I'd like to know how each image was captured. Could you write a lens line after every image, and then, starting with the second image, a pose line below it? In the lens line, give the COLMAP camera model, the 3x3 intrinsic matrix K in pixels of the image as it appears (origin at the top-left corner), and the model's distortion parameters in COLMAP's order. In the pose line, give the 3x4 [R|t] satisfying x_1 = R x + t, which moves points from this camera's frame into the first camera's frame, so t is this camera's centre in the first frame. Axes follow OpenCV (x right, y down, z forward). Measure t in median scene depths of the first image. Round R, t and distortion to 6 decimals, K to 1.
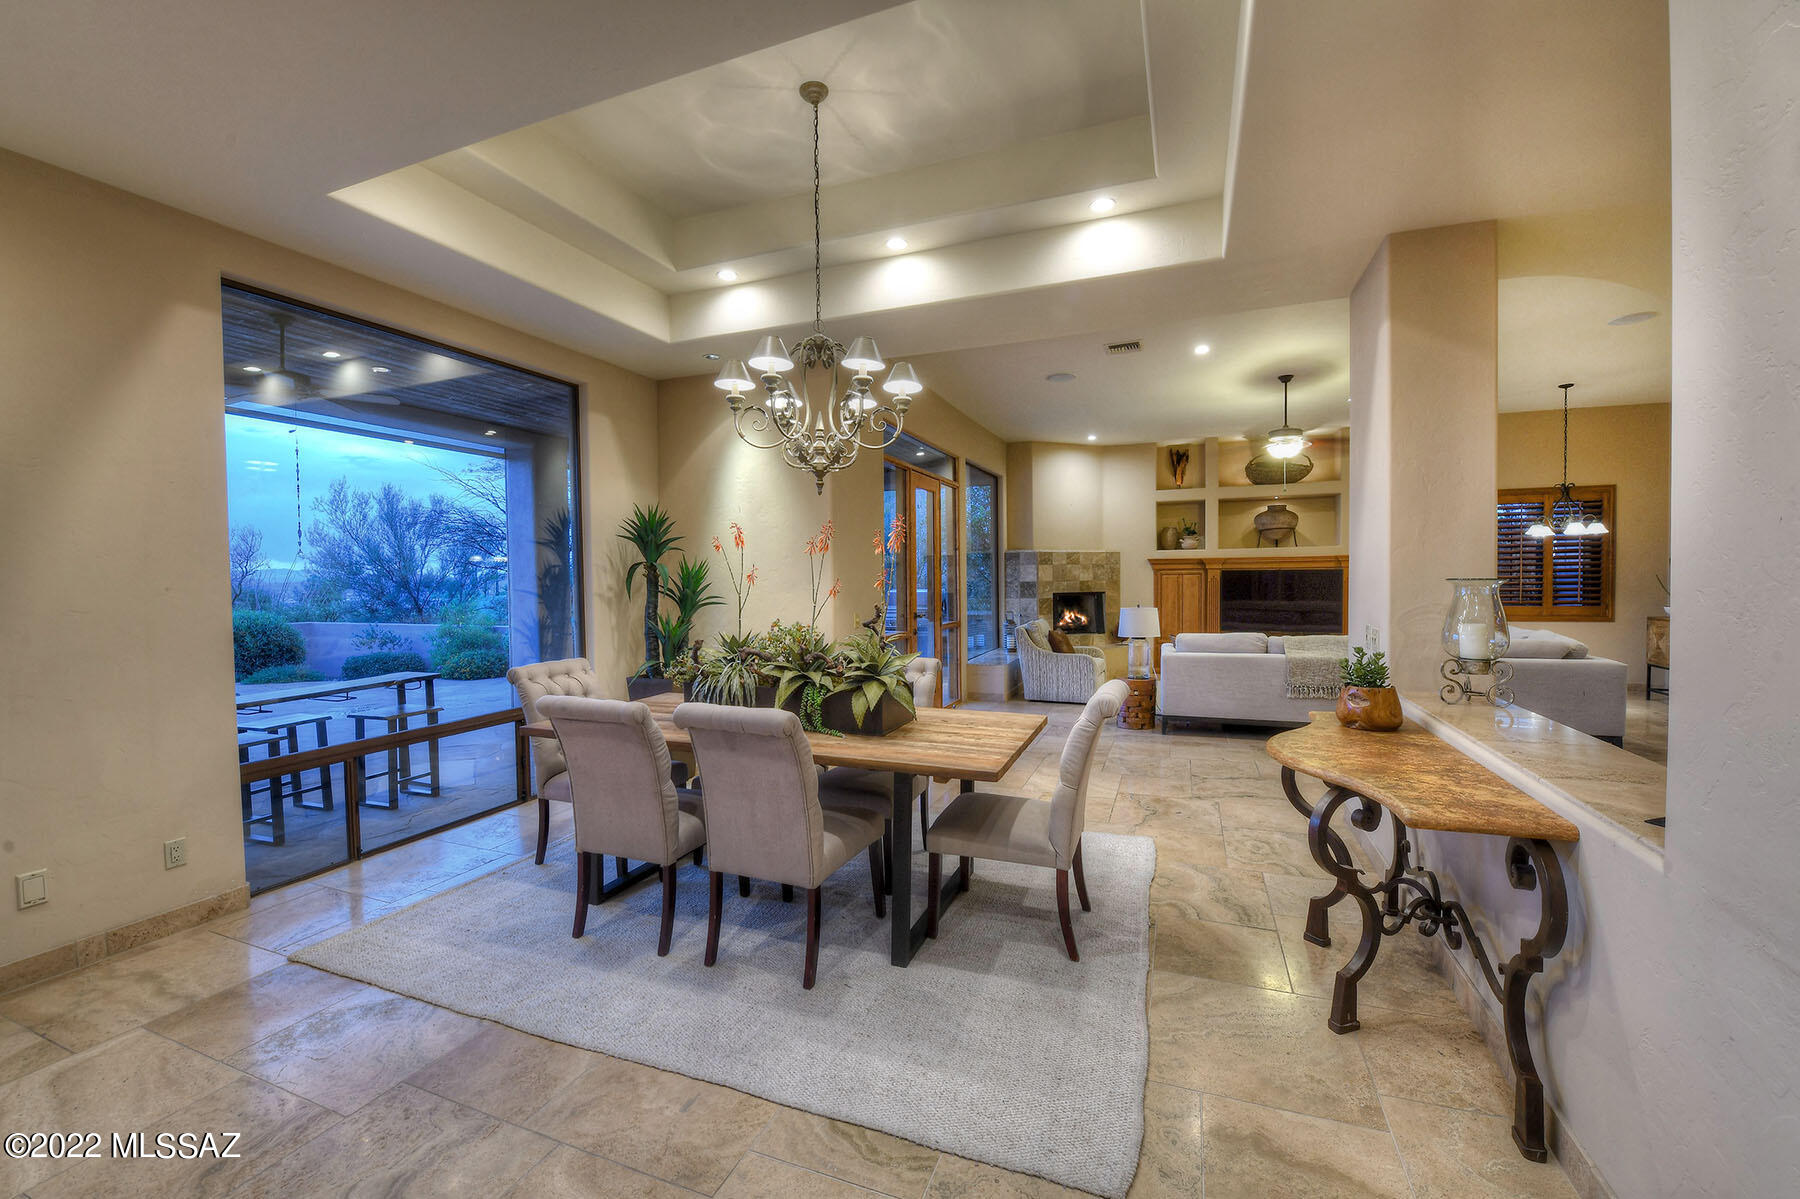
lens RADIAL K [[744.9, 0, 893.7], [0, 744.9, 598.1], [0, 0, 1]] dist [0.000062, 0.000040]
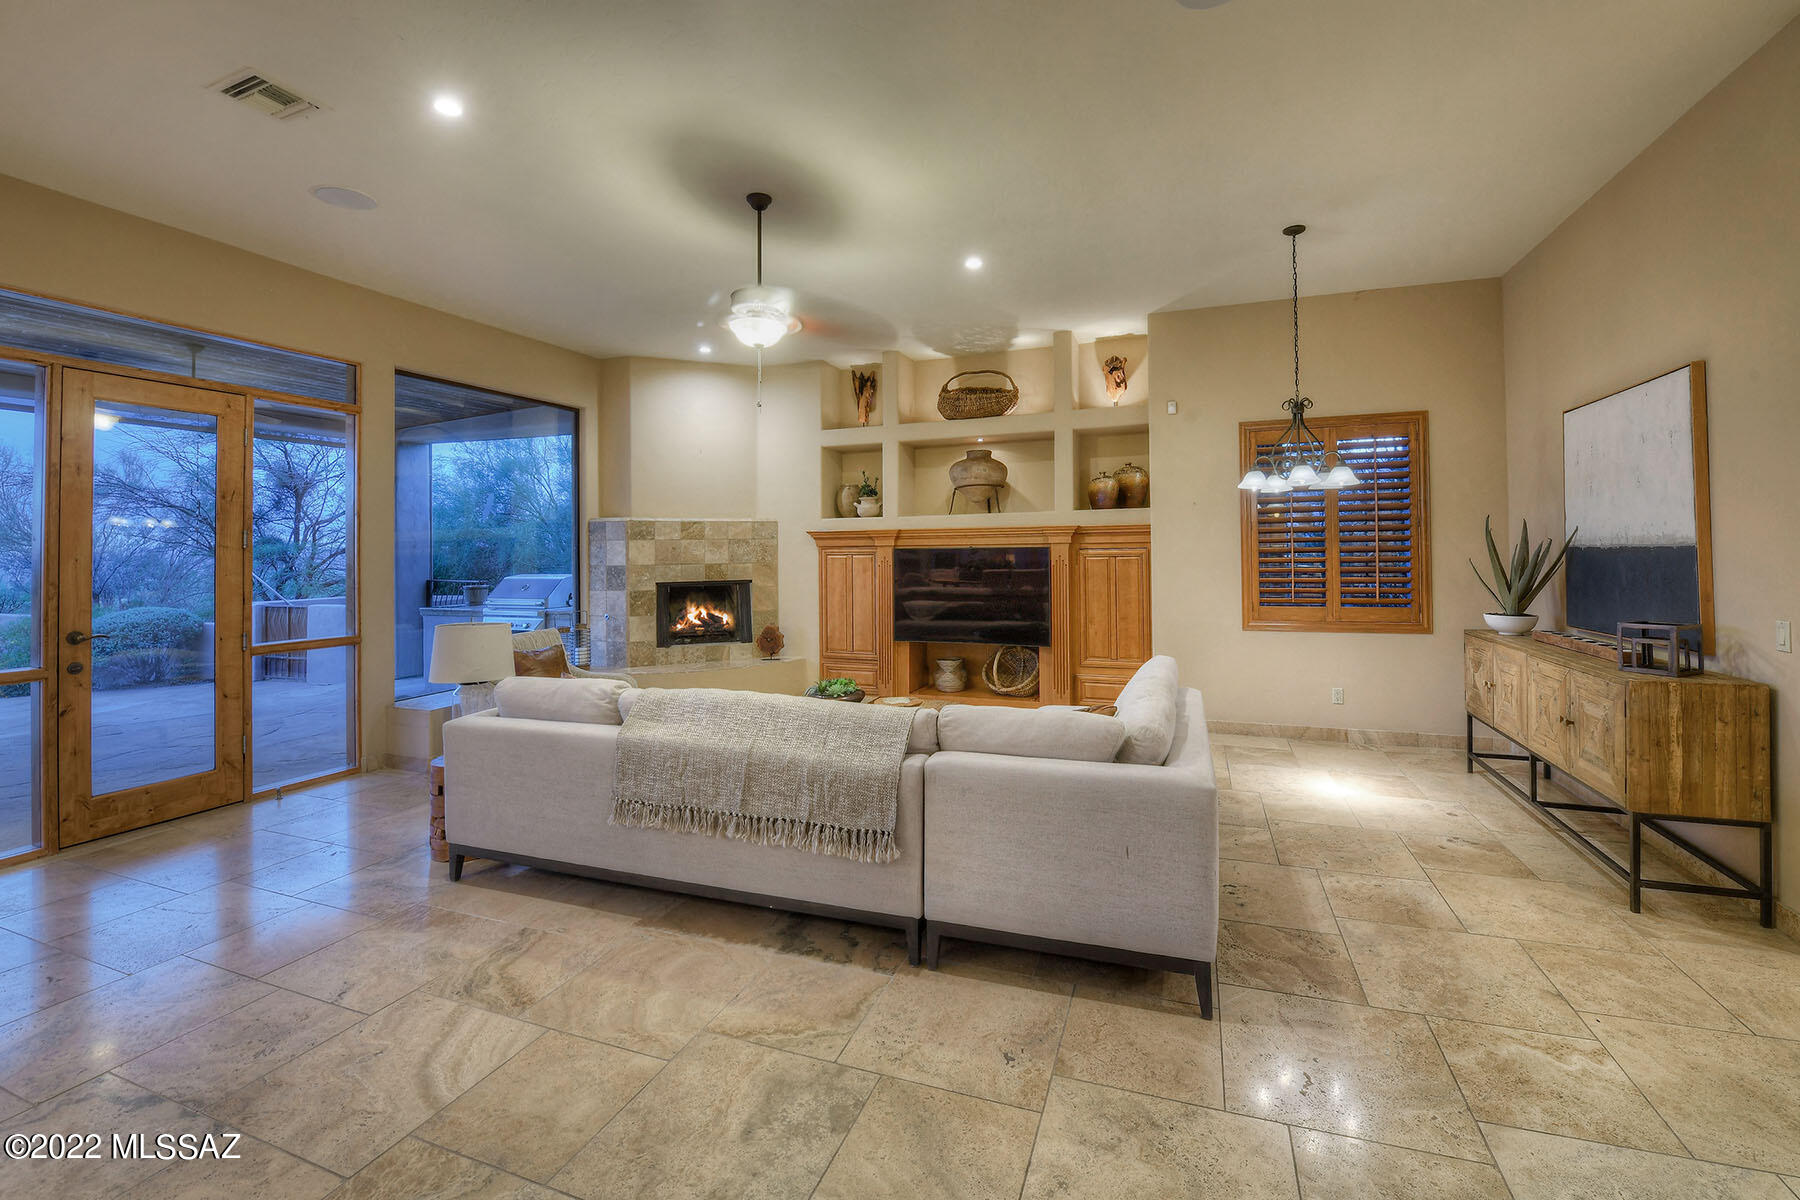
lens RADIAL K [[783.9, 0, 903.6], [0, 783.9, 548.2], [0, 0, 1]] dist [-0.000612, -0.000002]
pose [[0.999646, -0.002335, 0.026507, 0.419441], [0.002986, 0.999695, -0.024534, -0.020001], [-0.026442, 0.024605, 0.999348, 0.296491]]
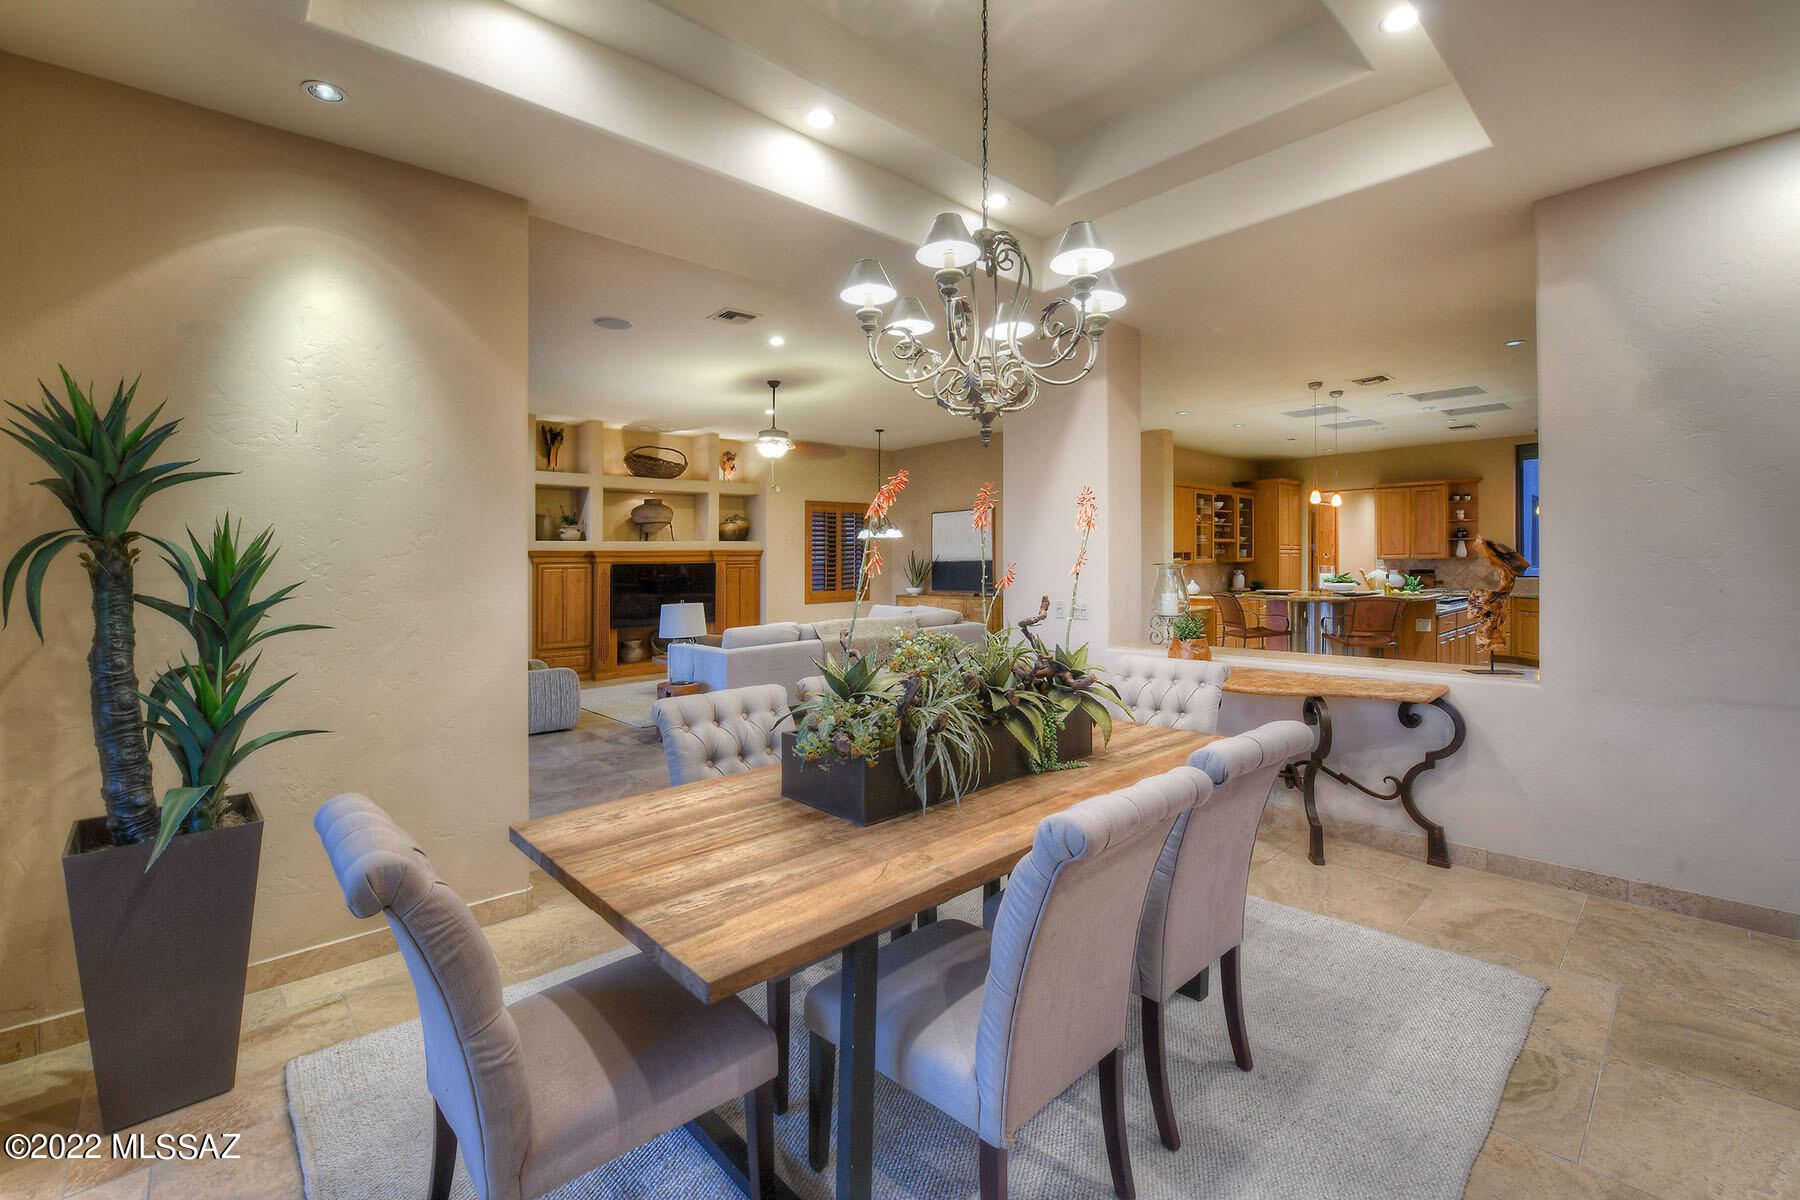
lens RADIAL K [[762.9, 0, 901.9], [0, 762.9, 566.5], [0, 0, 1]] dist [-0.051014, -0.000009]
pose [[0.427590, -0.001027, 0.903972, -0.260136], [0.034512, 0.999289, -0.015189, -0.006725], [-0.903314, 0.037692, 0.427322, 0.257728]]
